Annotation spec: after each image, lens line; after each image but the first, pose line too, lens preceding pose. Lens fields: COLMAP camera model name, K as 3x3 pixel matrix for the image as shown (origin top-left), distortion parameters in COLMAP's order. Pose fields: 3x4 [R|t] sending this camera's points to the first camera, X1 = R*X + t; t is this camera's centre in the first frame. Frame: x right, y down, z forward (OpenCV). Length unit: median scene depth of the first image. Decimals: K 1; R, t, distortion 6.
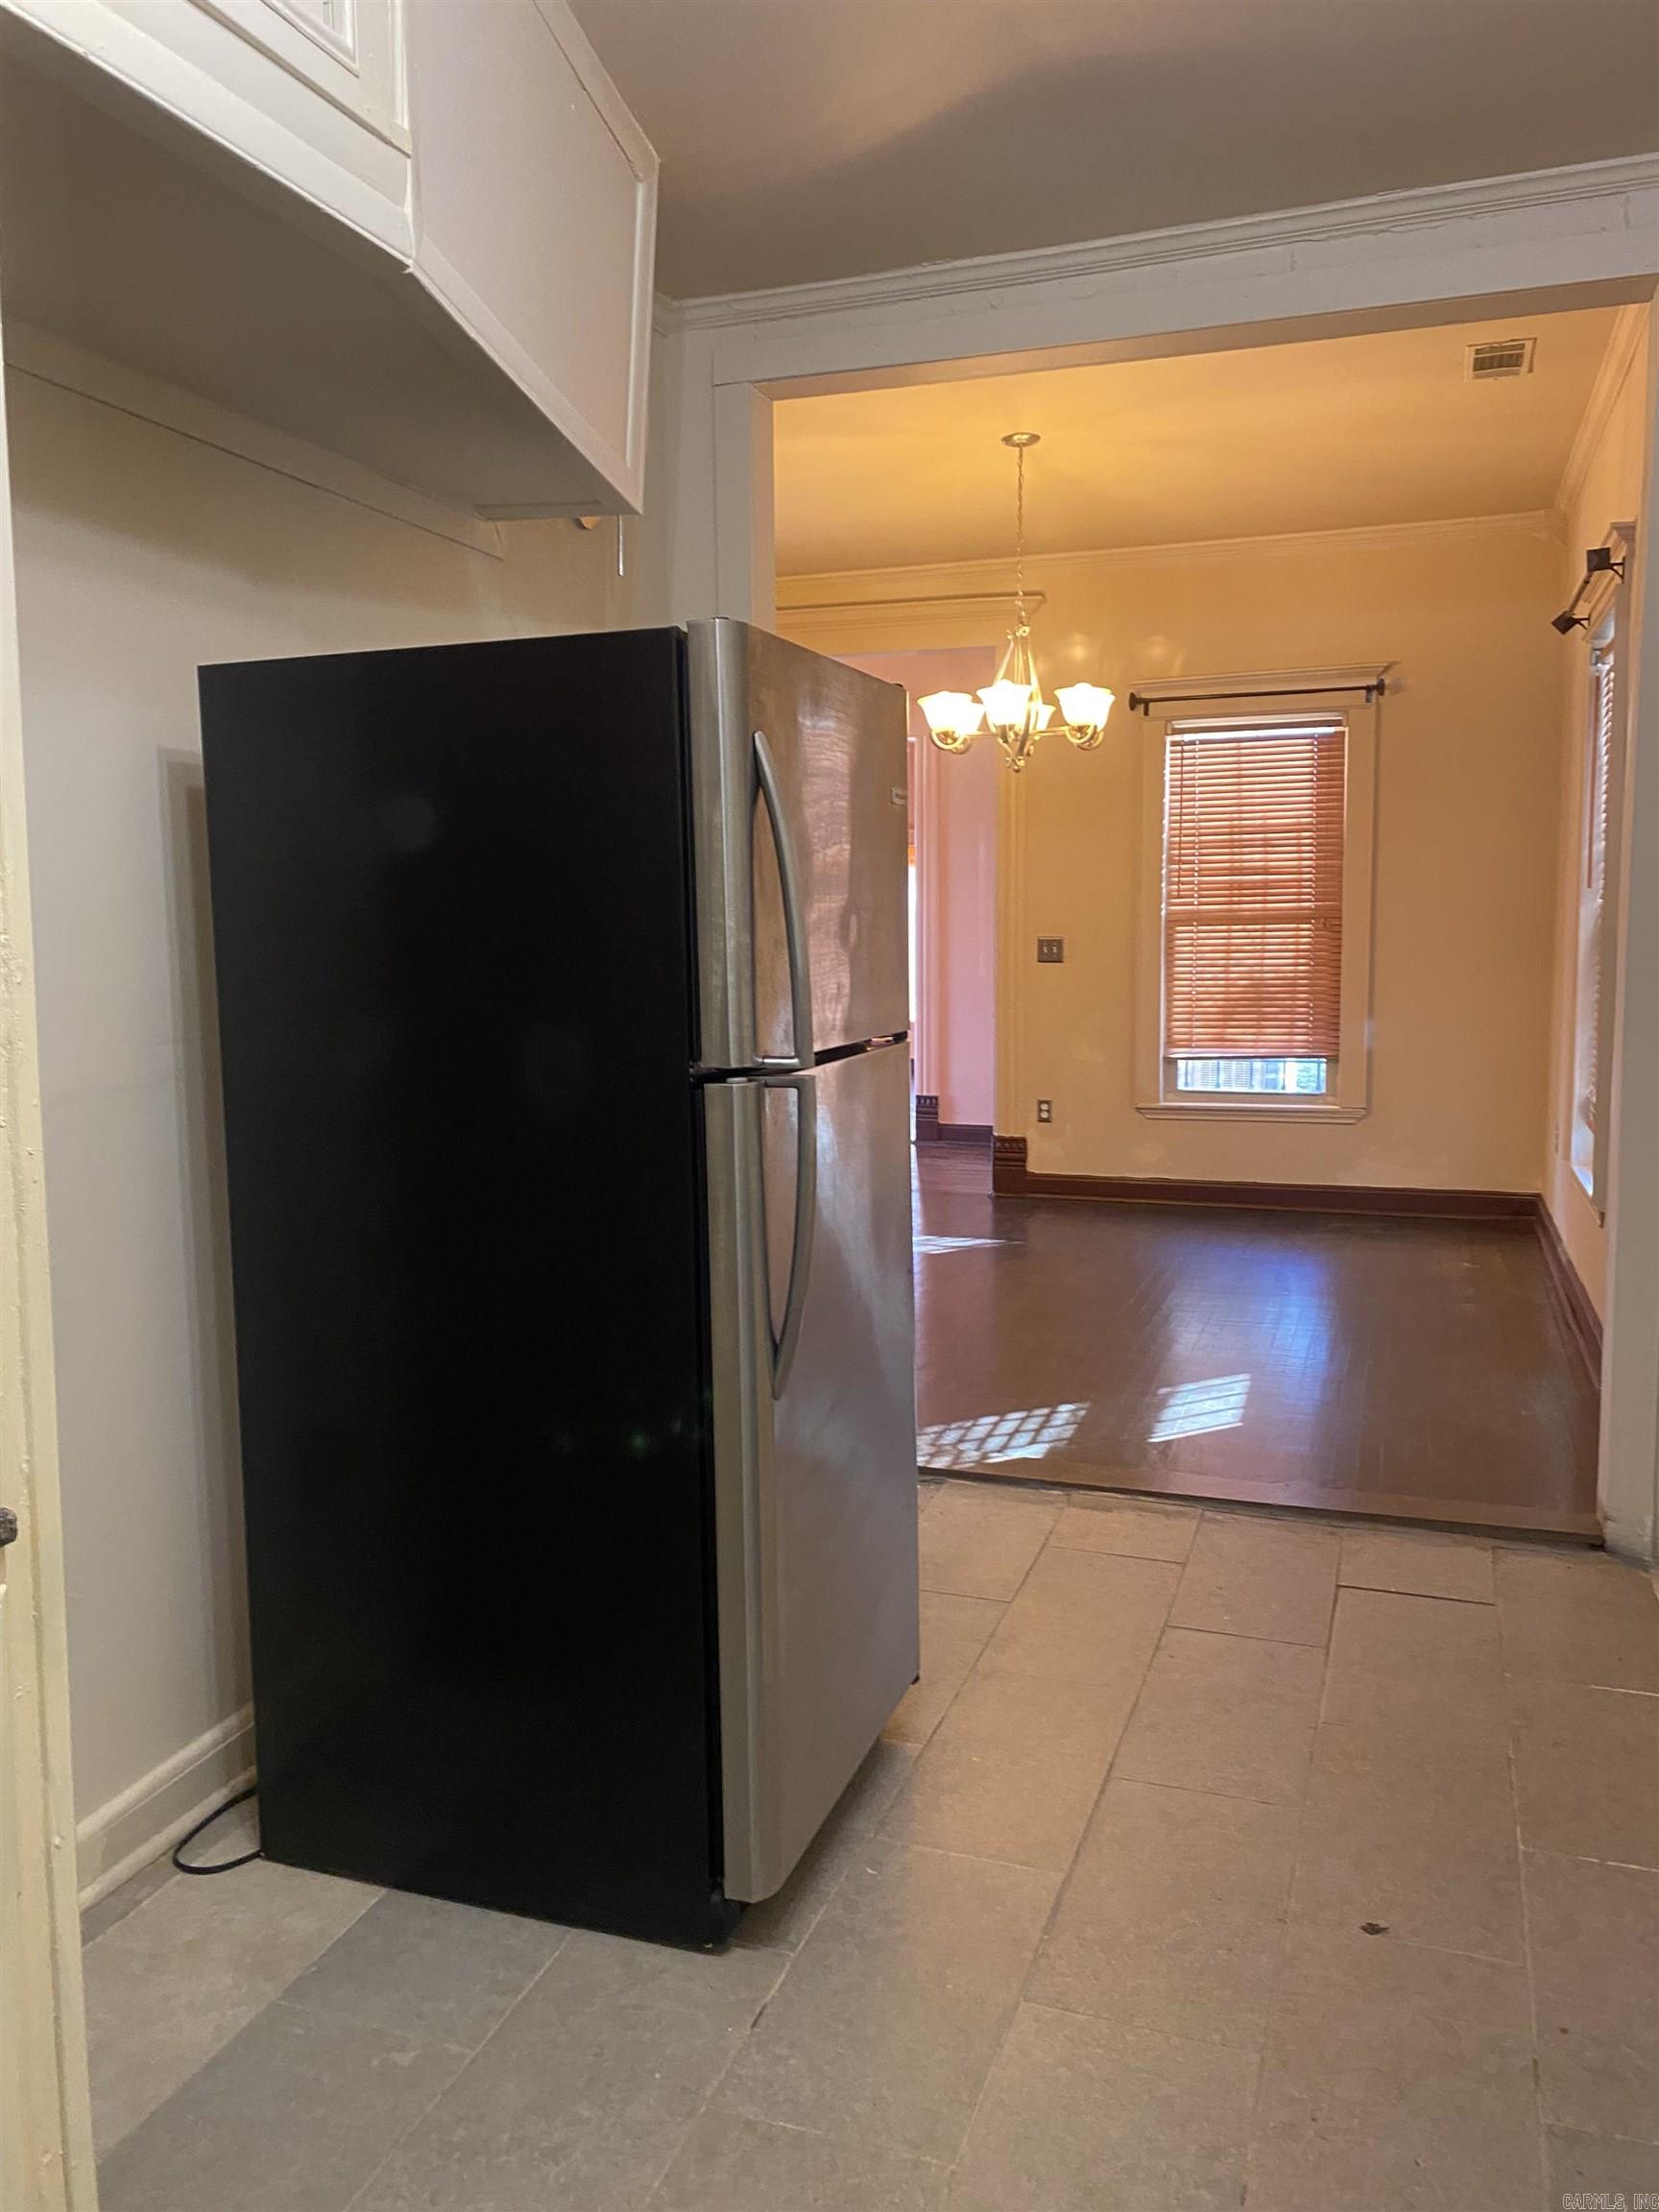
lens RADIAL K [[1670.6, 0, 810.3], [0, 1670.6, 1088.8], [0, 0, 1]] dist [0.059816, -0.092892]
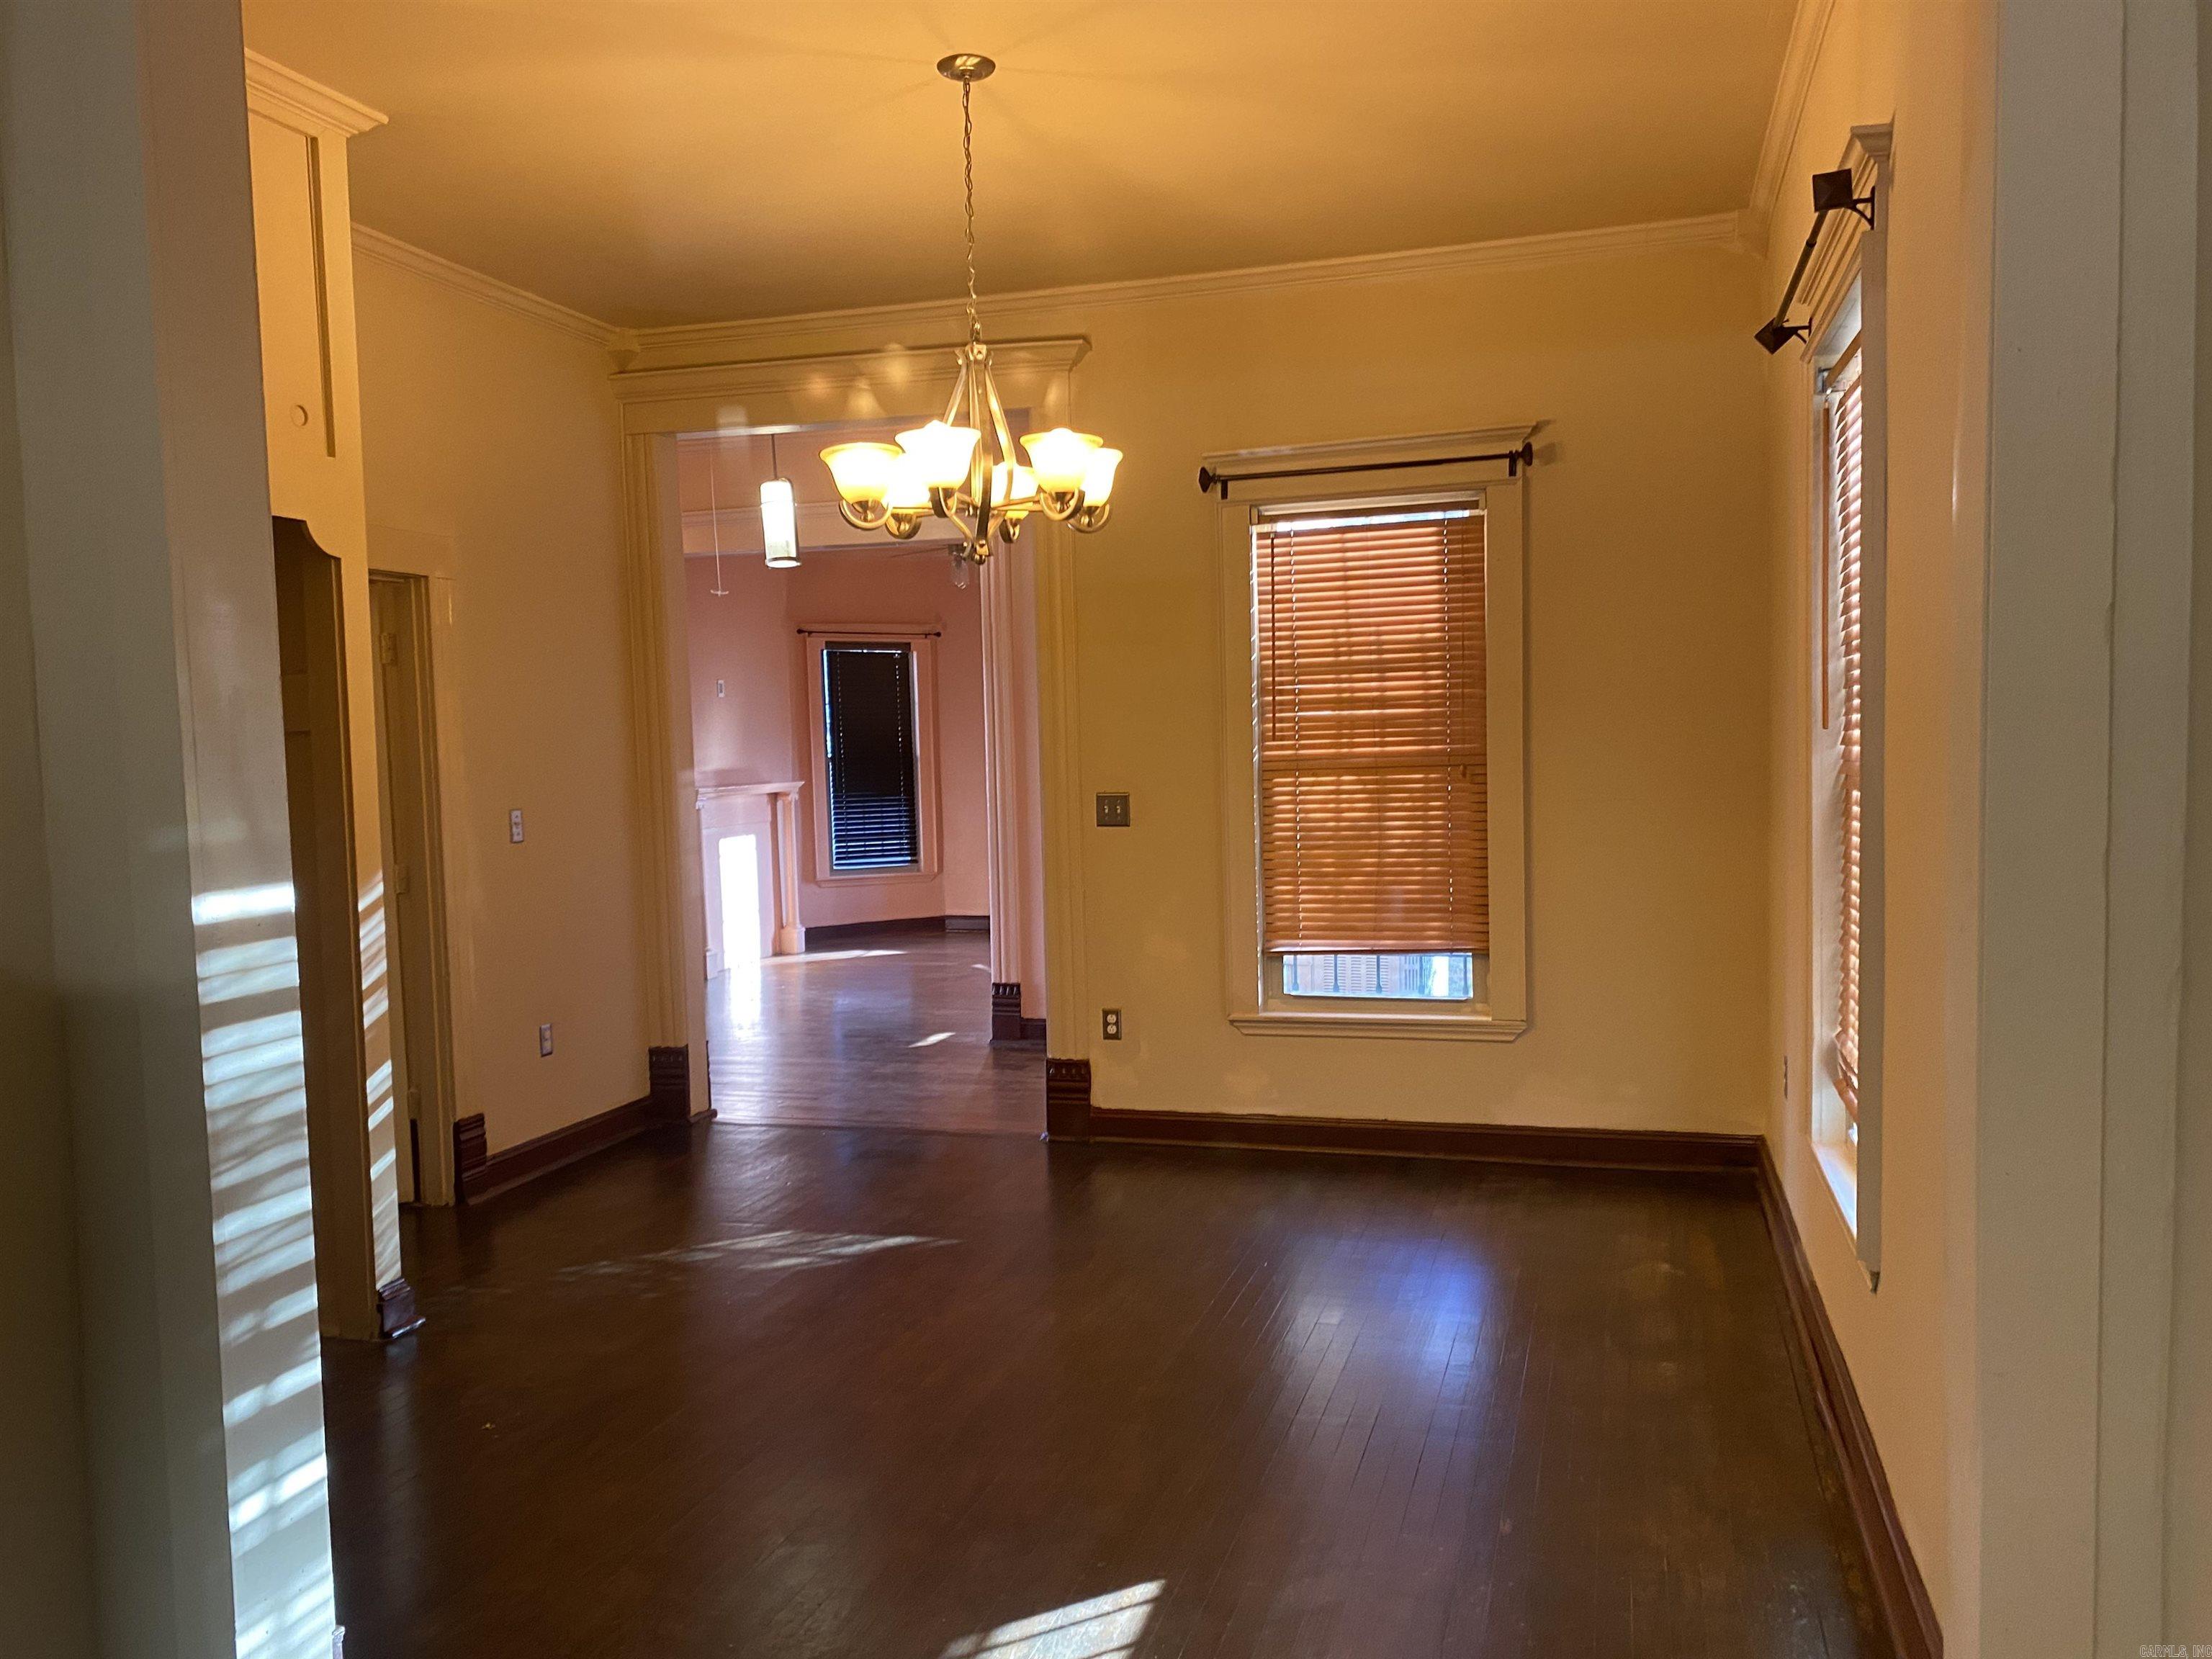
lens RADIAL K [[1670.6, 0, 1115.0], [0, 1670.6, 851.7], [0, 0, 1]] dist [0.059816, -0.092892]
pose [[0.998471, -0.017719, 0.052365, 0.112868], [0.019703, 0.999098, -0.037629, -0.038782], [-0.051651, 0.038603, 0.997919, 0.270769]]
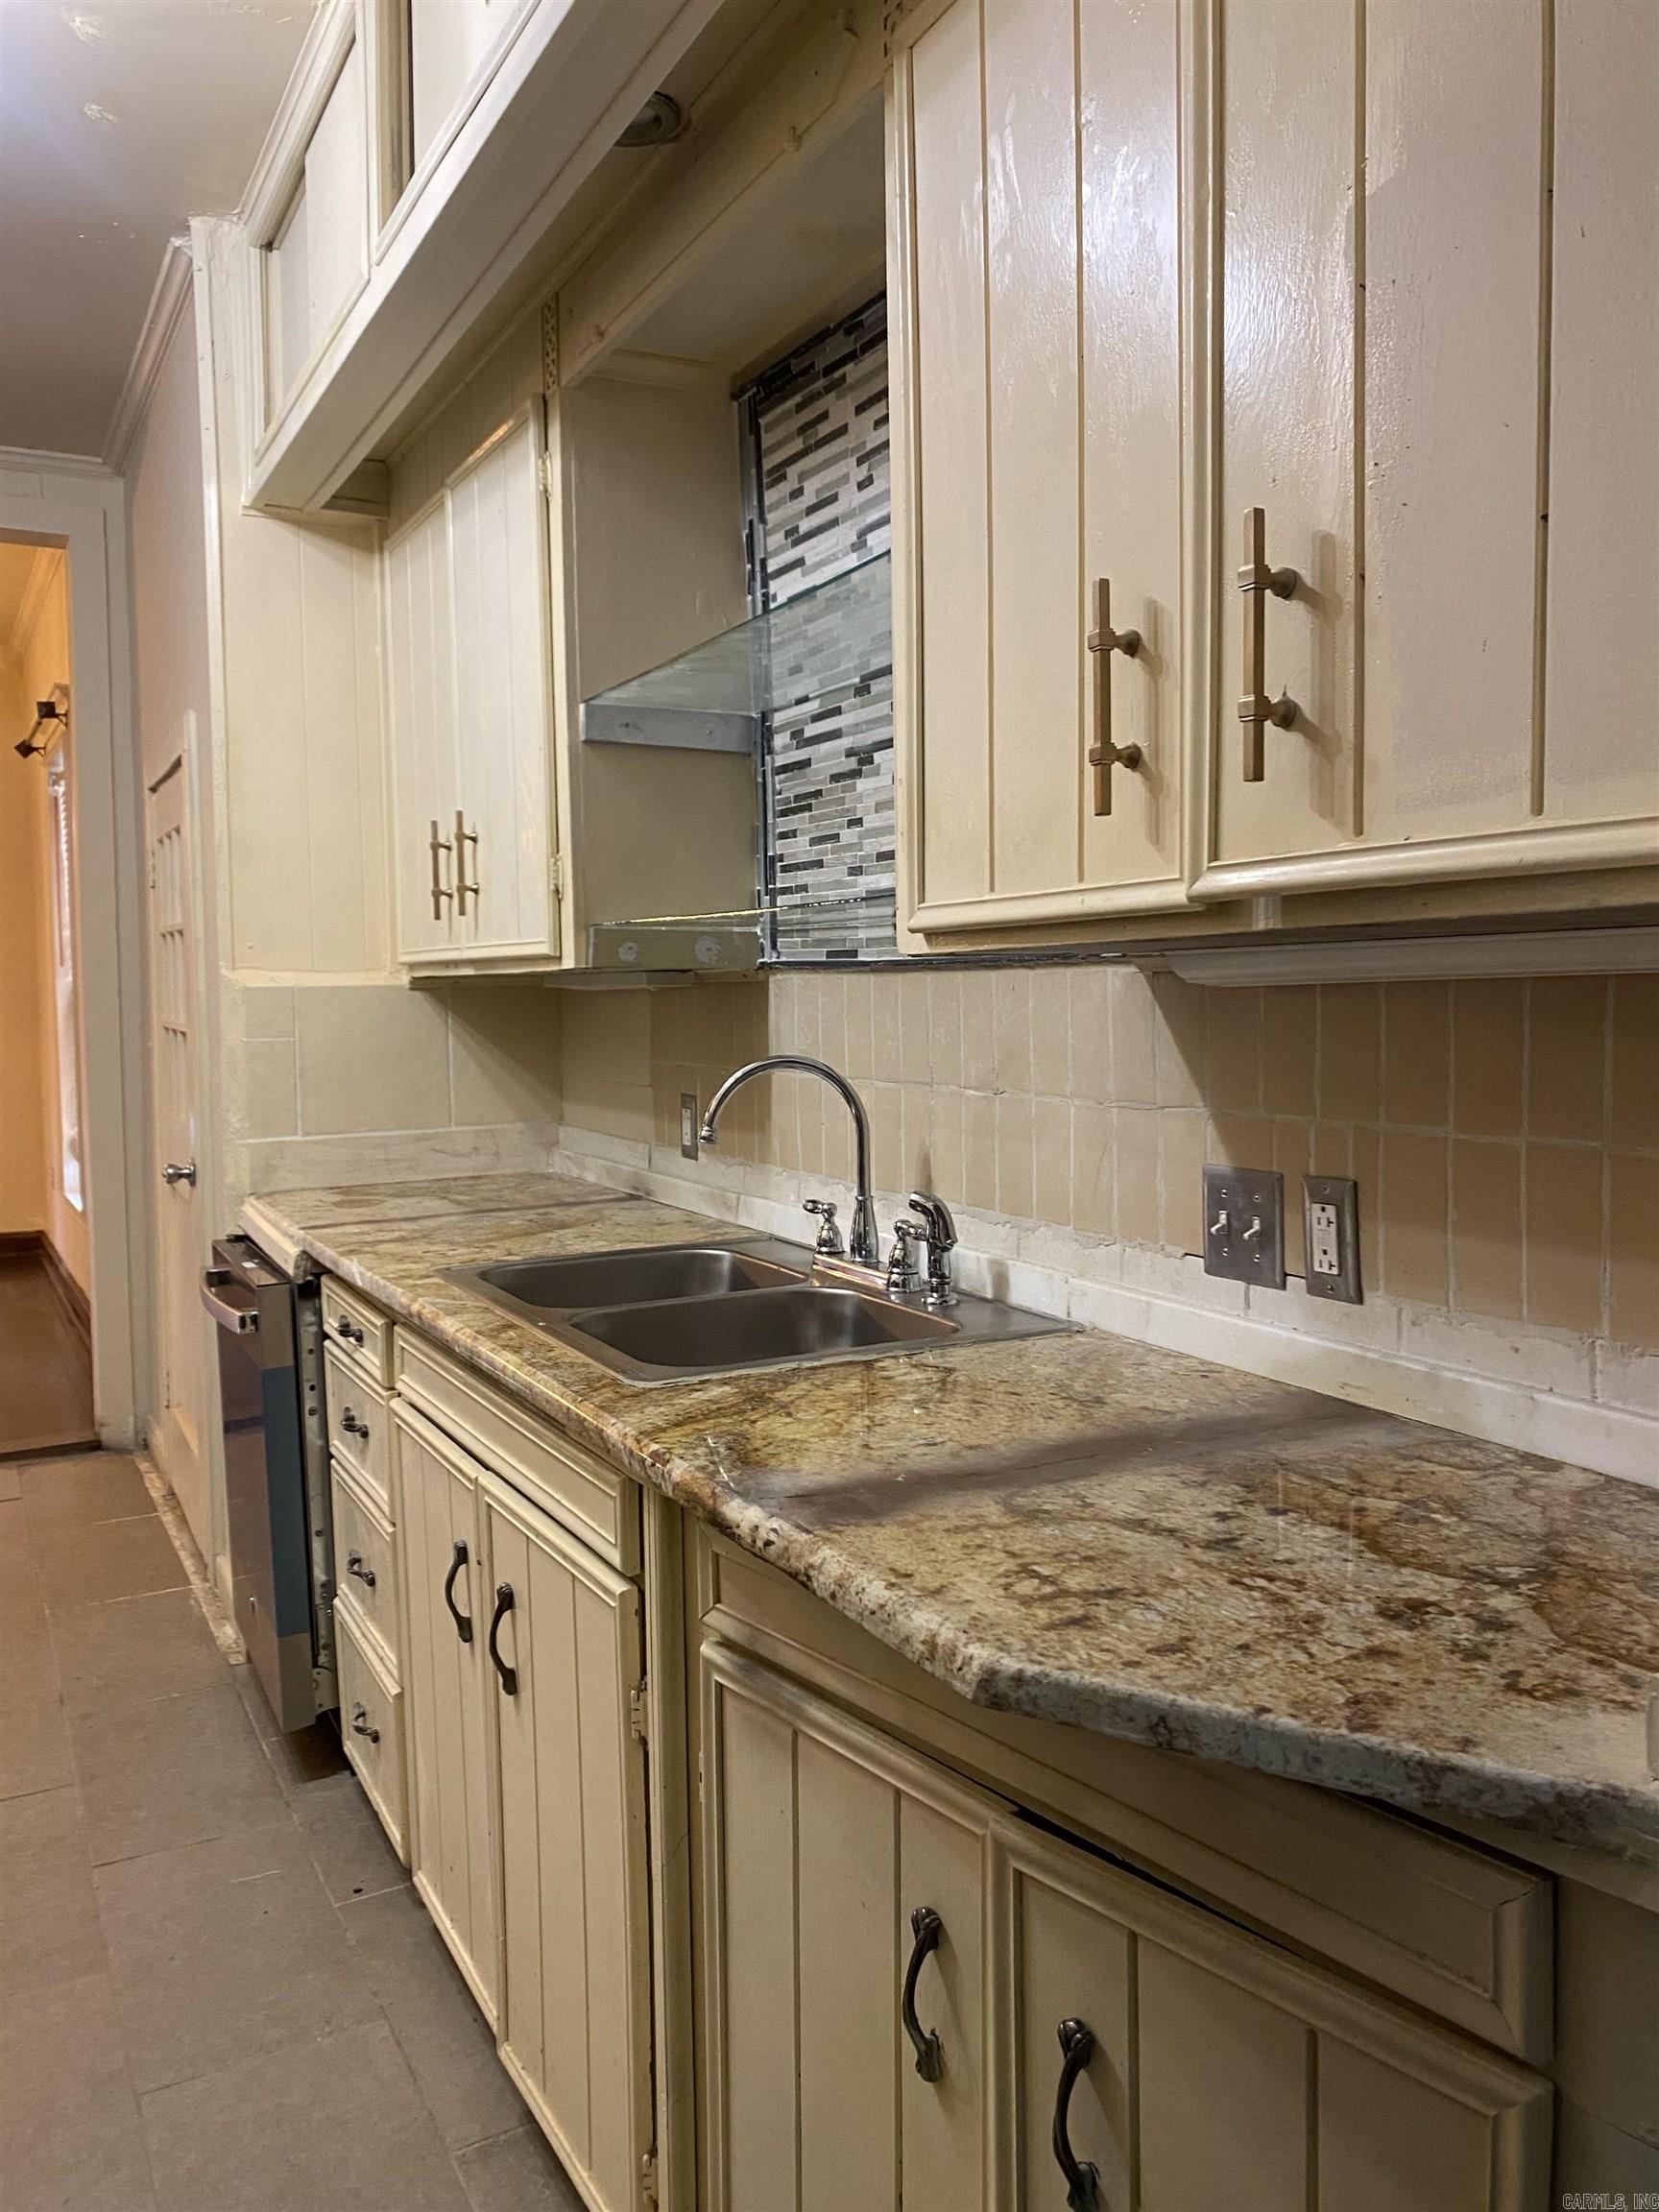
lens RADIAL K [[1670.6, 0, 819.5], [0, 1670.6, 1098.6], [0, 0, 1]] dist [0.059816, -0.092892]
pose [[0.665660, -0.046509, 0.744805, -0.068903], [0.077547, 0.996964, -0.007051, 0.021806], [-0.742216, 0.062451, 0.667245, -0.171698]]
